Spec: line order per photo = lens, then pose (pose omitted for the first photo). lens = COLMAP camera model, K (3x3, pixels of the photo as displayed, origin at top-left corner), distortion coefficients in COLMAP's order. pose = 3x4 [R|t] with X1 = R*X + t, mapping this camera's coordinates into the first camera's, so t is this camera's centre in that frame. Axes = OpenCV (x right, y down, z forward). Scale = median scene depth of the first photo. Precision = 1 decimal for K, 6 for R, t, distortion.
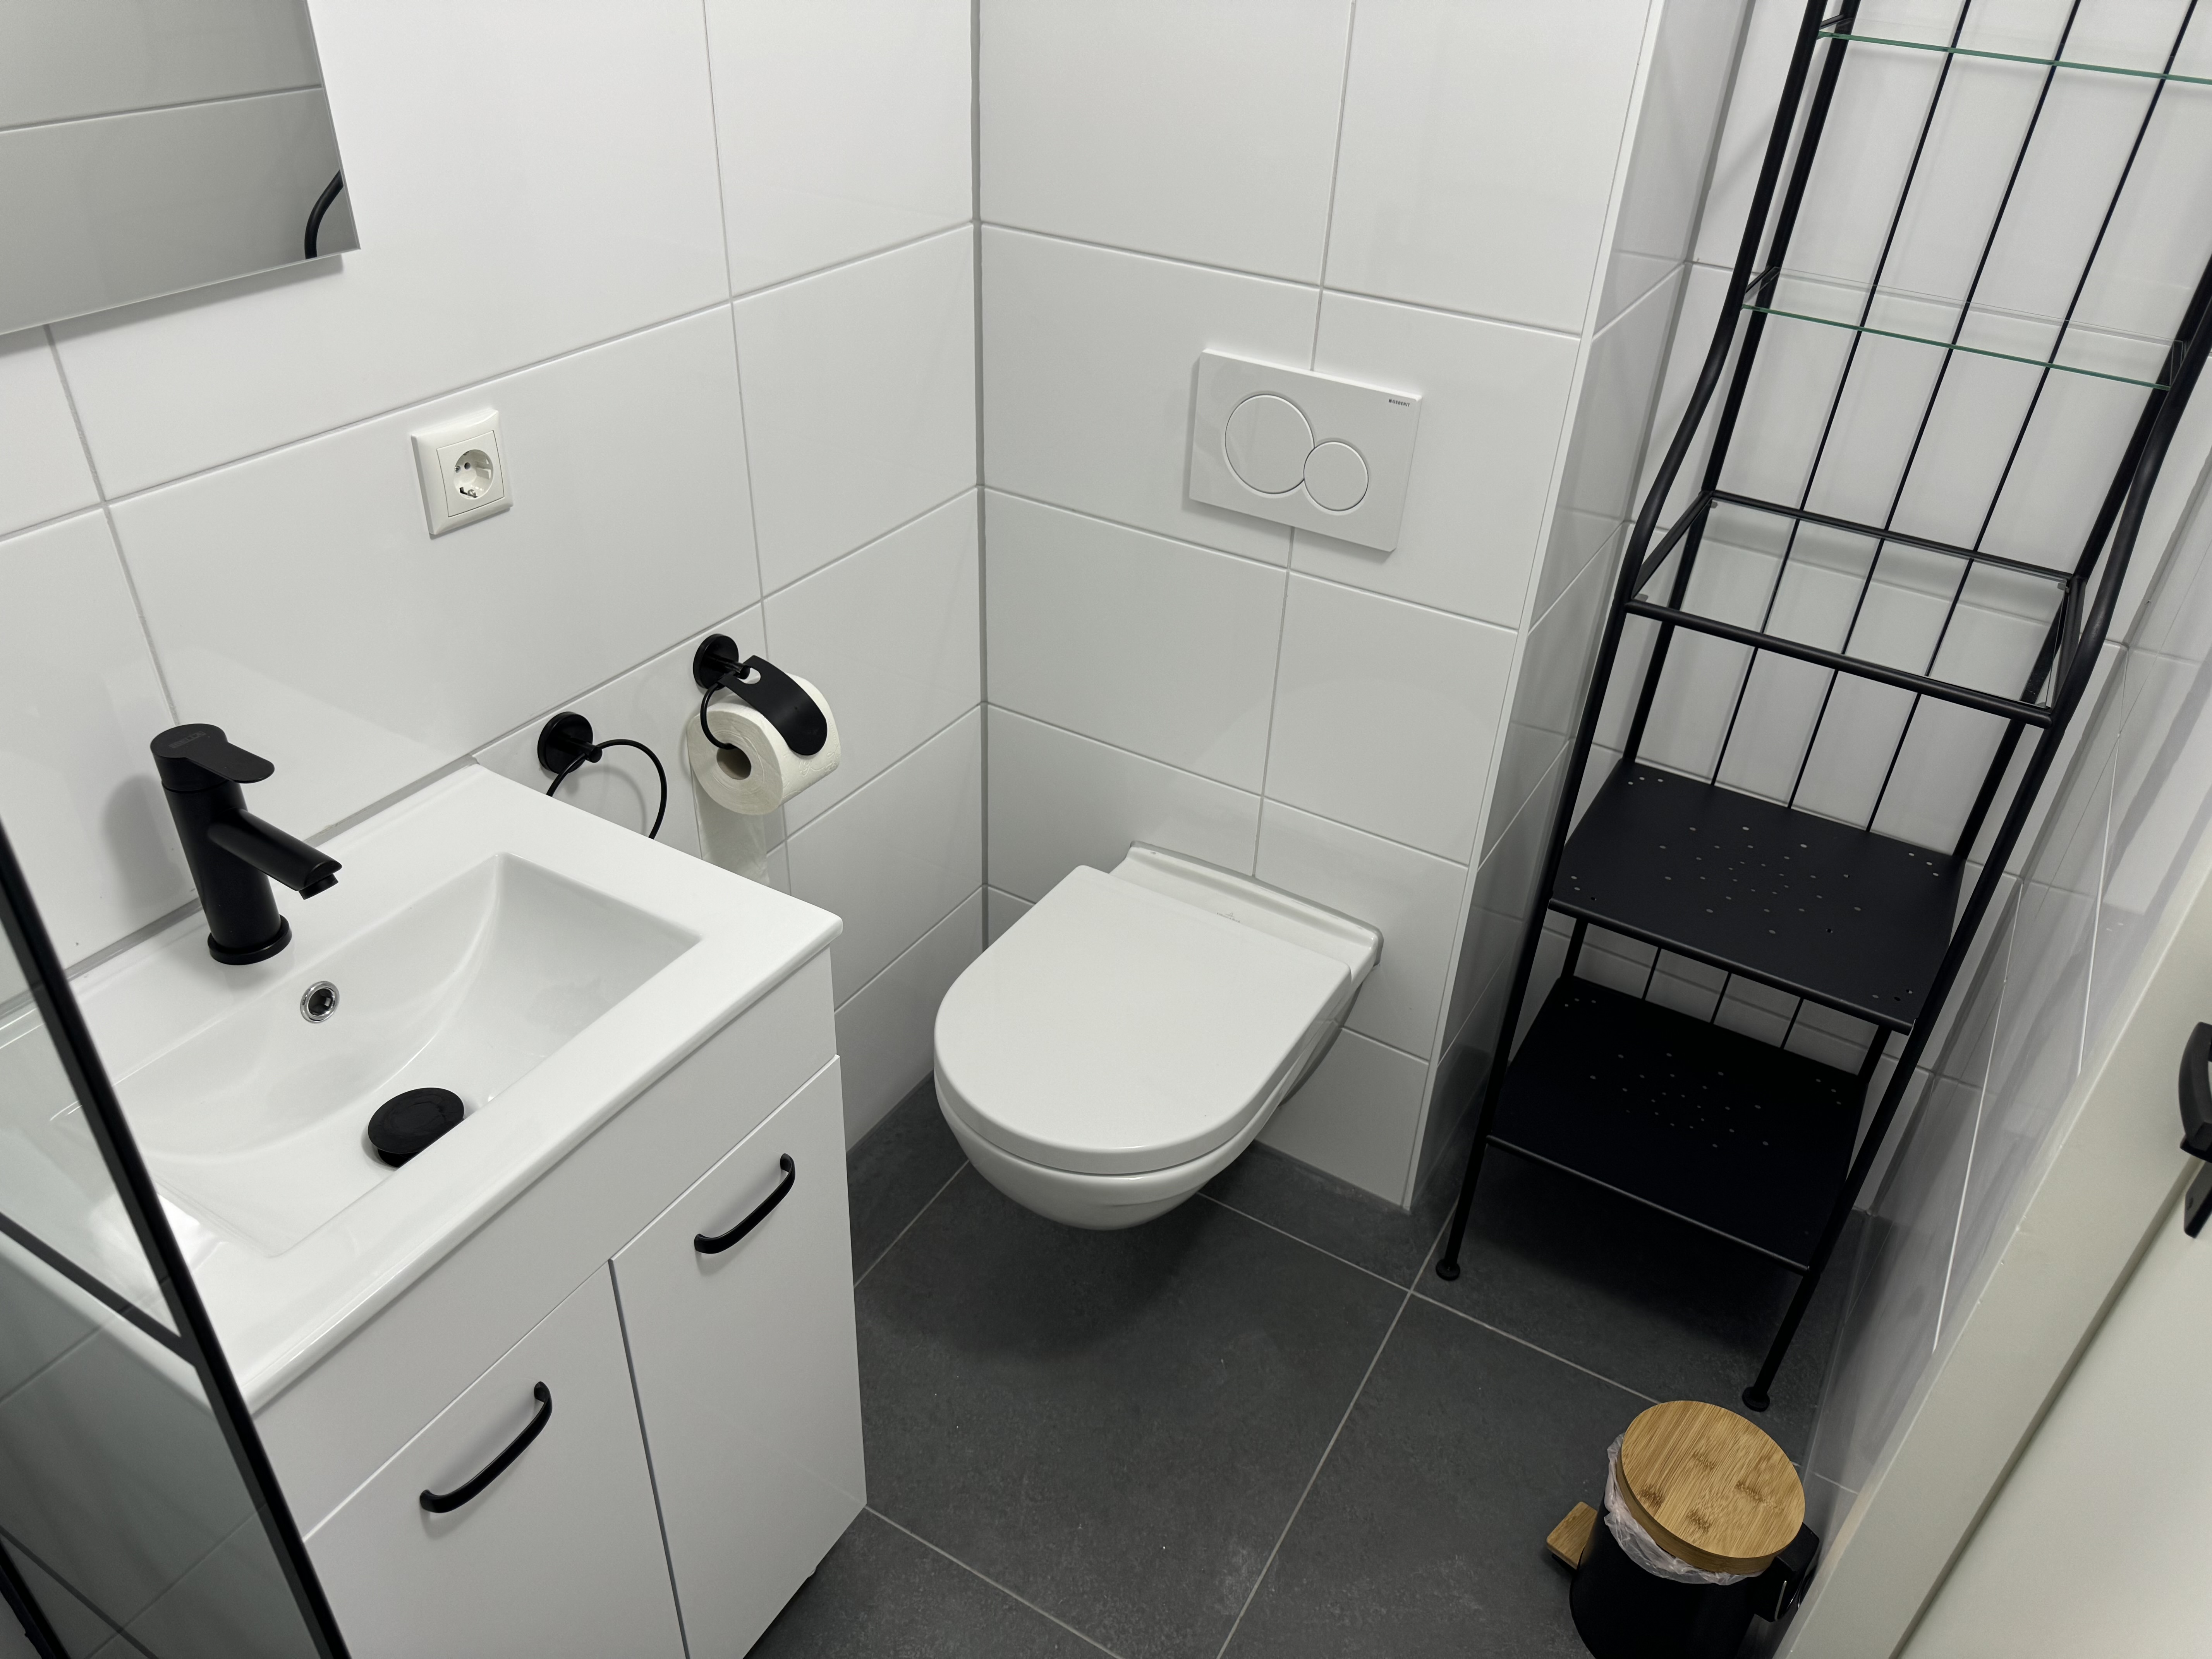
lens RADIAL K [[1599.1, 0, 1100.4], [0, 1599.1, 830.6], [0, 0, 1]] dist [0.031798, -0.035371]
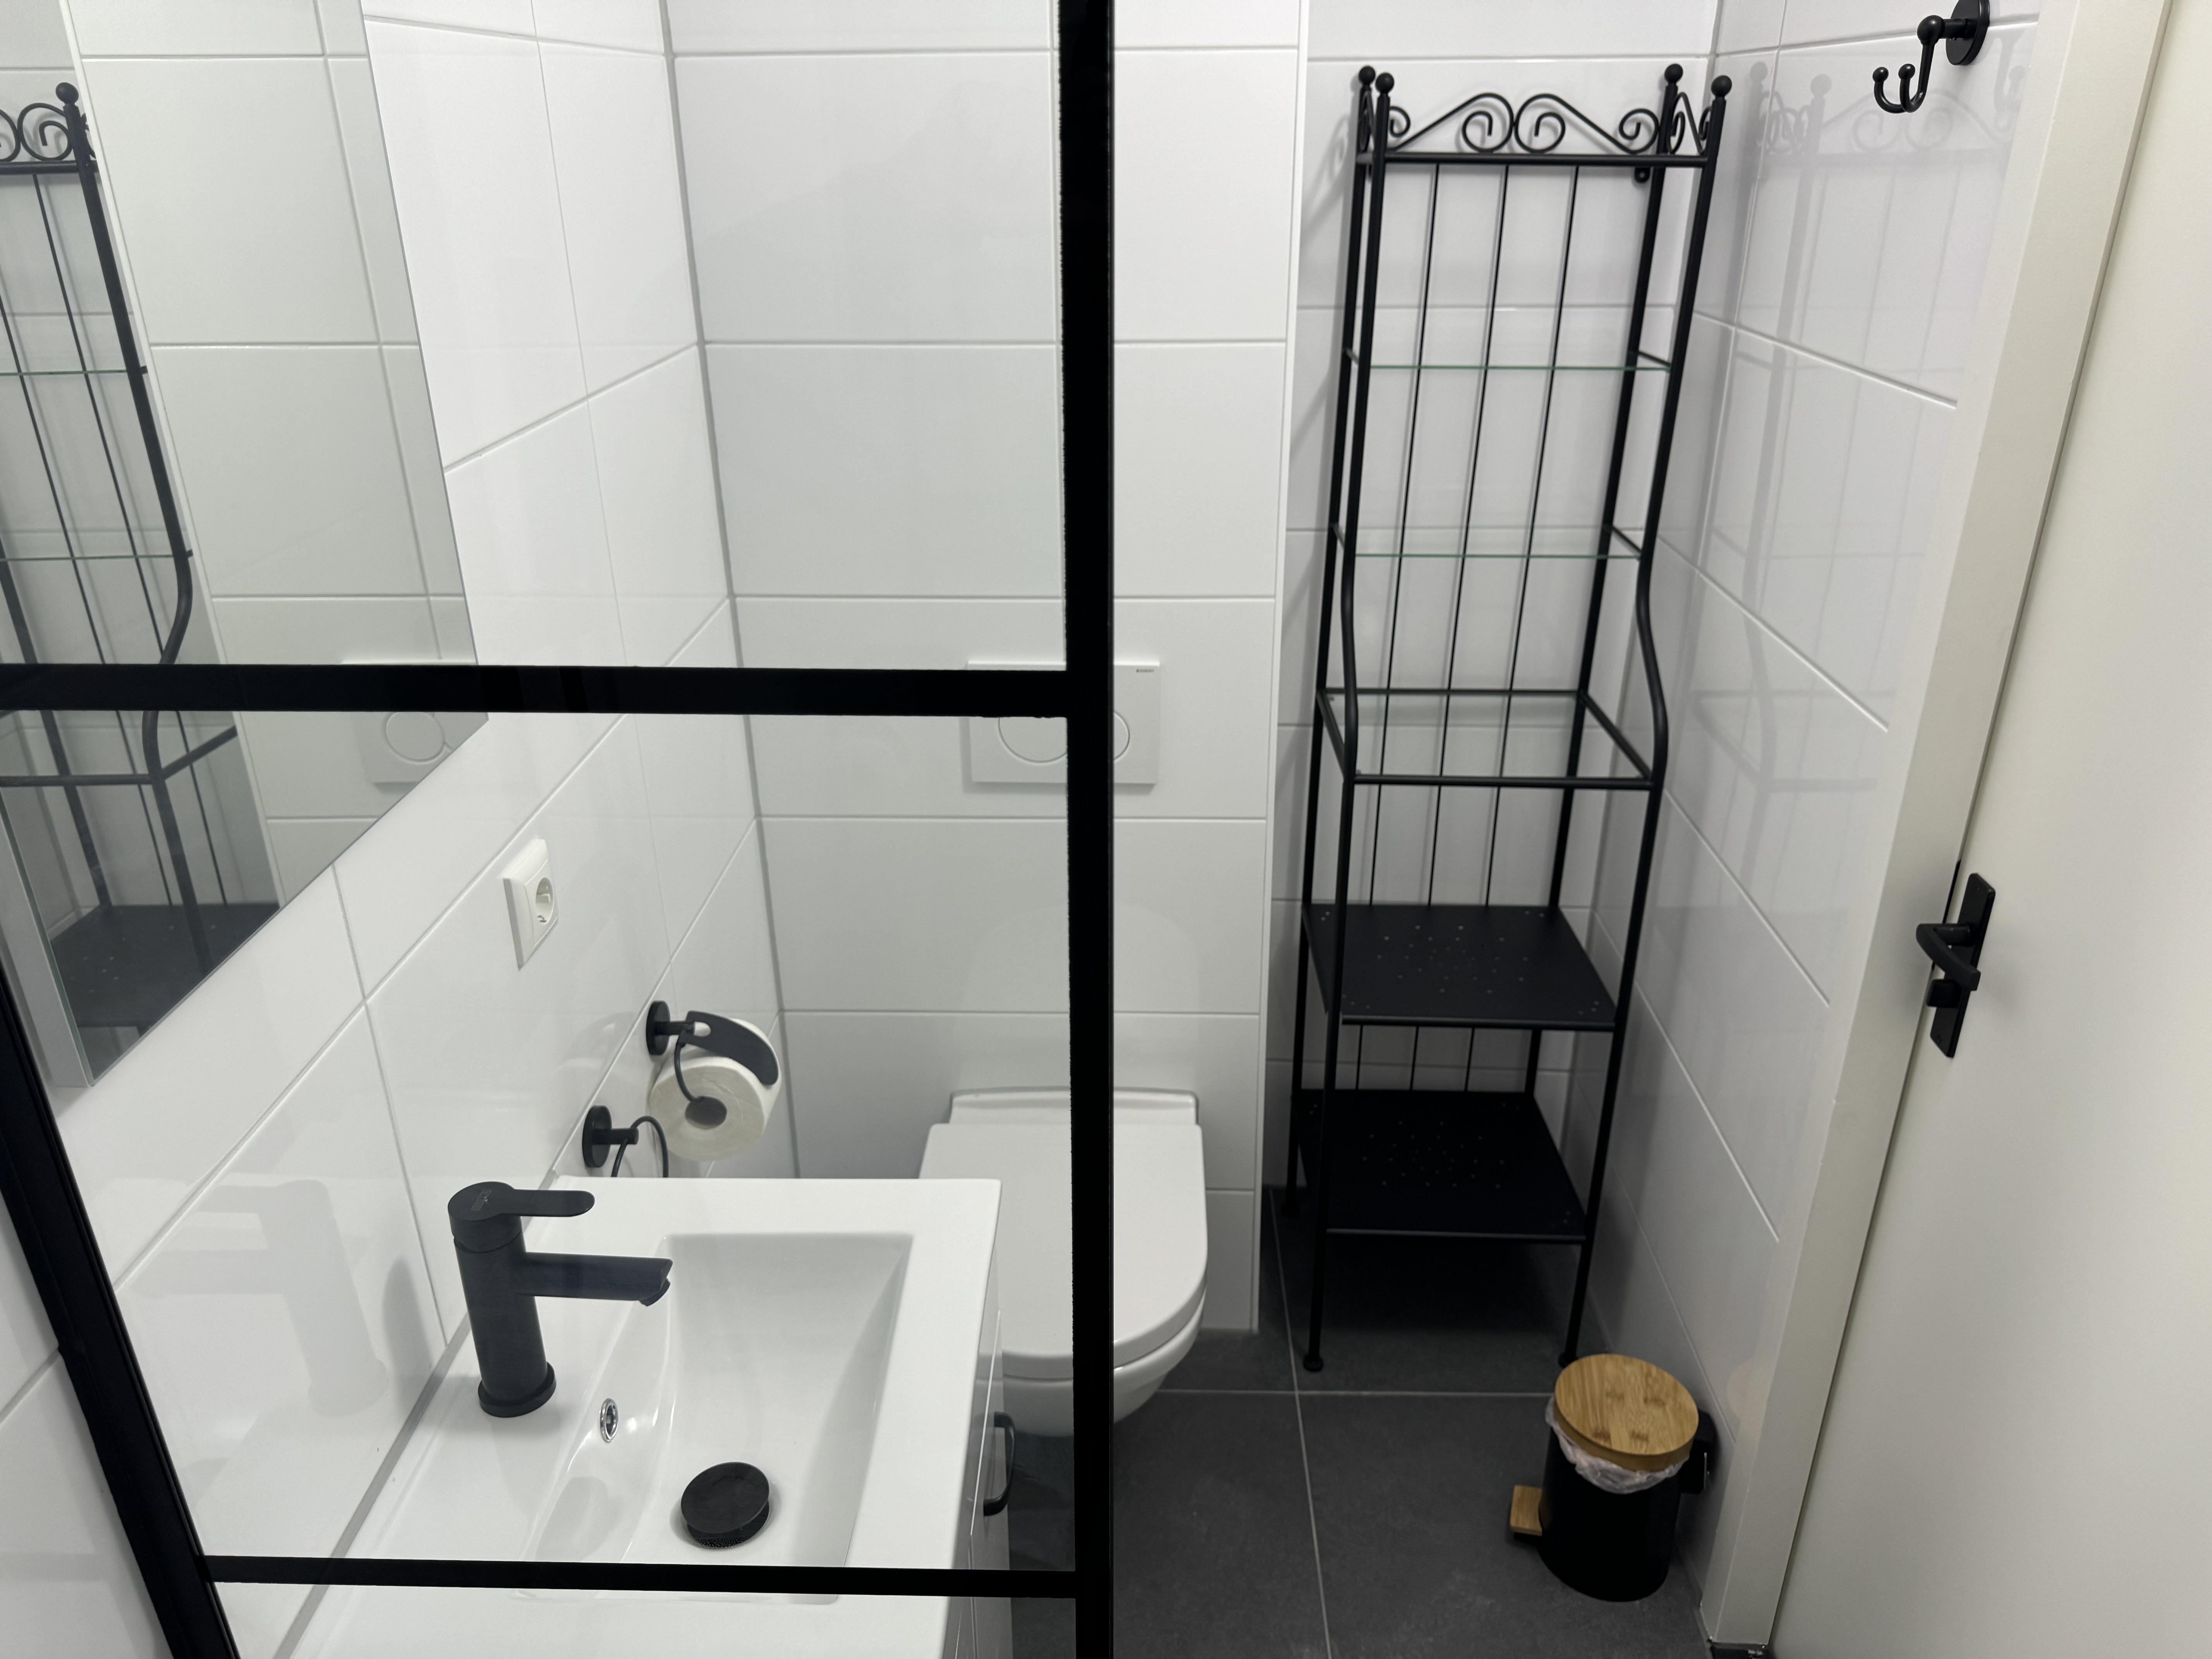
lens RADIAL K [[1599.1, 0, 1153.6], [0, 1599.1, 818.4], [0, 0, 1]] dist [0.031798, -0.035371]
pose [[0.869949, -0.236900, 0.432513, -0.383273], [0.301680, 0.949455, -0.086749, -0.046004], [-0.390101, 0.205947, 0.897445, -0.104324]]
